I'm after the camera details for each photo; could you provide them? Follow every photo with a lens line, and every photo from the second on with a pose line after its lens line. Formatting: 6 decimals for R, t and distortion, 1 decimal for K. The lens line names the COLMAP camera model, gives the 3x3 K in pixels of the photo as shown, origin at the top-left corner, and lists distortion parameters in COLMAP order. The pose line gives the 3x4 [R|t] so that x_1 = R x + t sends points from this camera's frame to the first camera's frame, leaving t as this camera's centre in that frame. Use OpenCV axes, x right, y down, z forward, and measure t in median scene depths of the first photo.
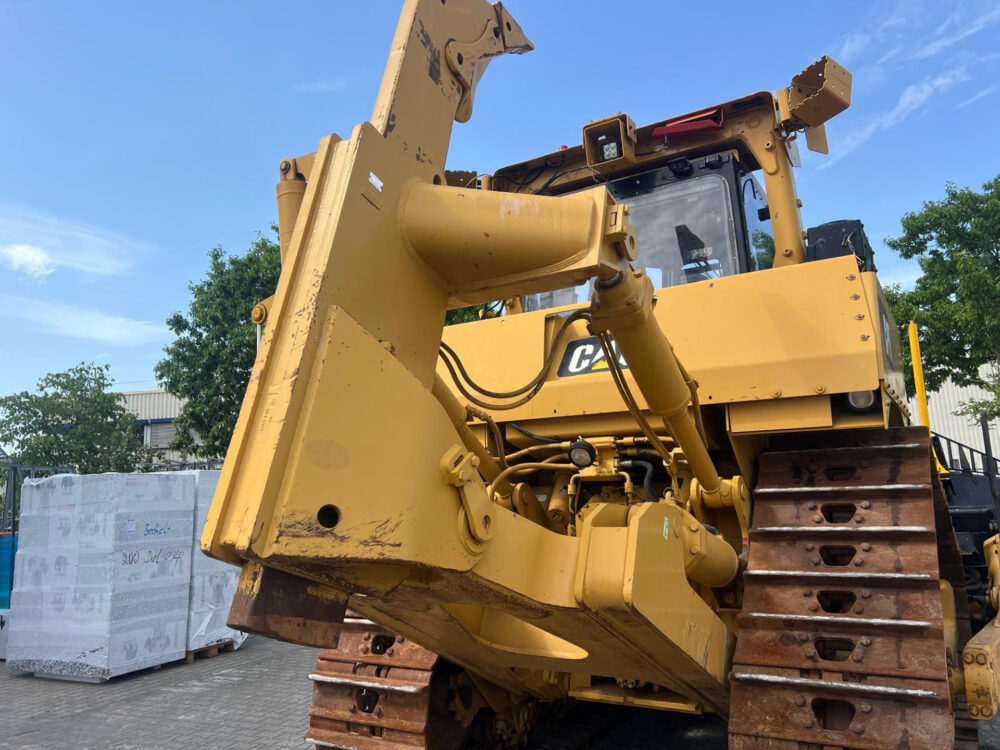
lens RADIAL K [[758.8, 0, 501.3], [0, 758.8, 380.6], [0, 0, 1]] dist [0.072872, -0.093395]
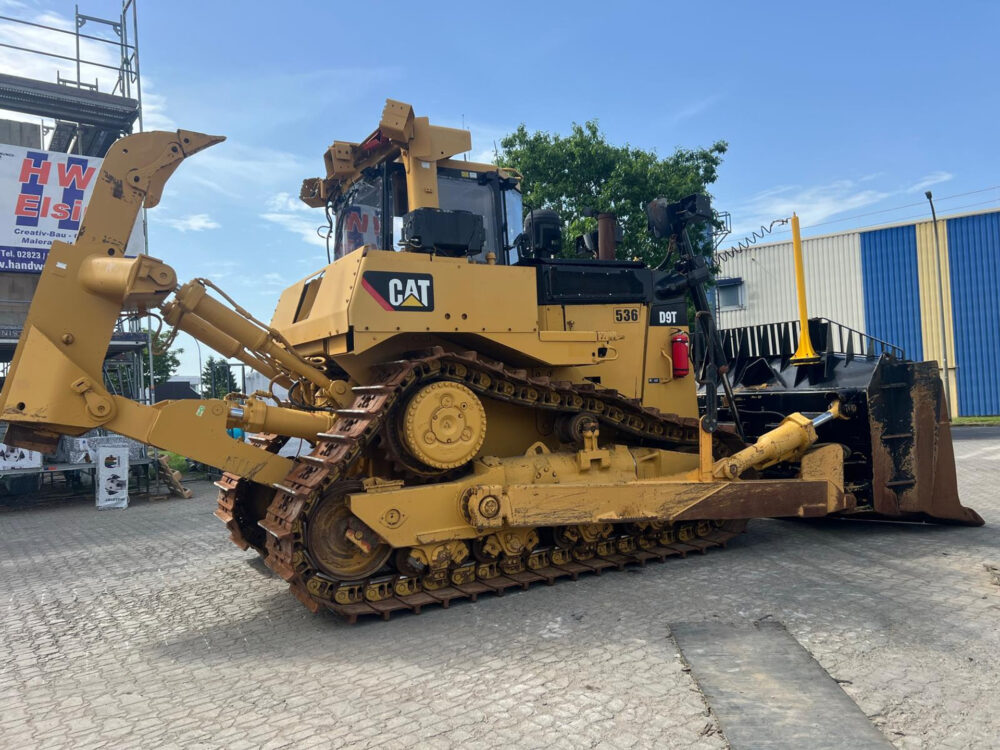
lens RADIAL K [[764.9, 0, 493.1], [0, 764.9, 380.1], [0, 0, 1]] dist [0.083707, -0.093037]
pose [[0.857957, -0.008144, -0.513657, 1.473857], [0.093571, 0.985626, 0.140664, -0.083686], [0.505128, -0.168747, 0.846386, -0.277074]]
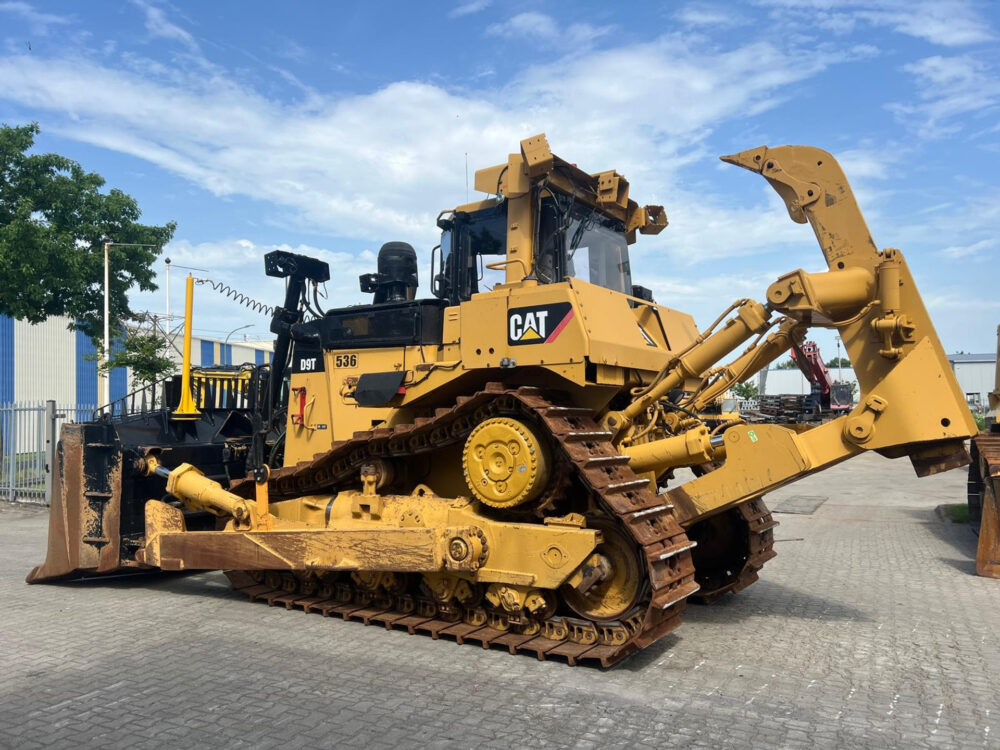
lens RADIAL K [[755.7, 0, 500.0], [0, 755.7, 375.0], [0, 0, 1]] dist [0.070177, -0.110219]
pose [[0.040924, 0.091290, 0.994983, -1.650273], [-0.141985, 0.986243, -0.084648, 0.255929], [-0.989022, -0.137809, 0.053323, 1.347792]]
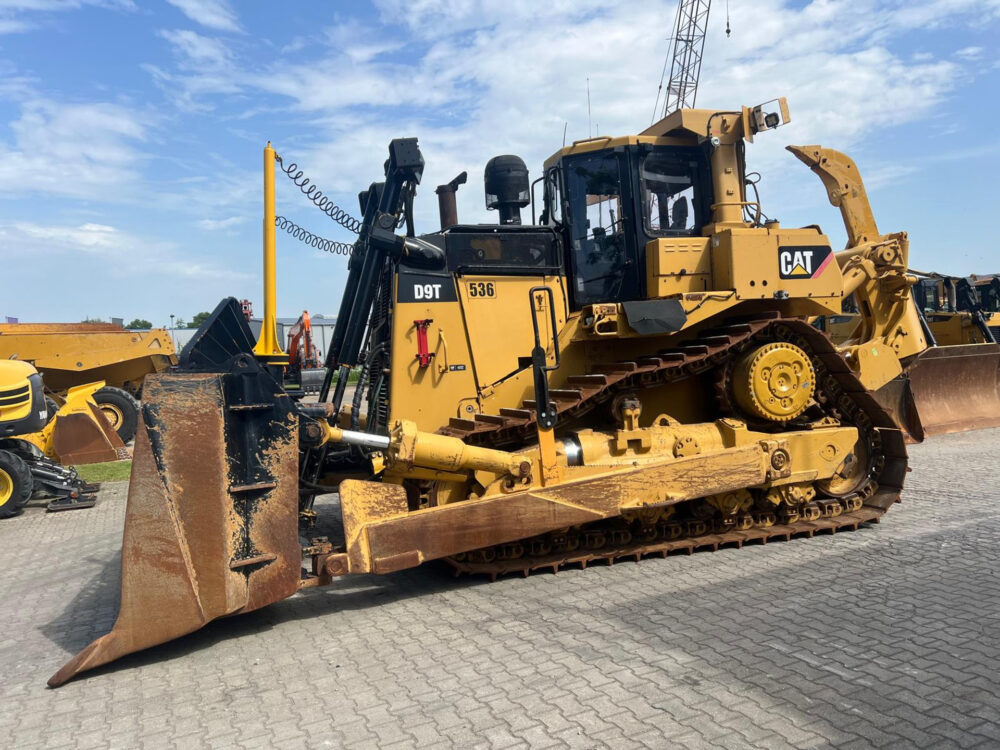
lens RADIAL K [[758.8, 0, 501.3], [0, 758.8, 380.6], [0, 0, 1]] dist [0.072872, -0.093395]
pose [[-0.758967, 0.057315, 0.648601, -0.750872], [-0.019035, 0.993740, -0.110087, 0.511514], [-0.650850, -0.095899, -0.753125, 3.198176]]
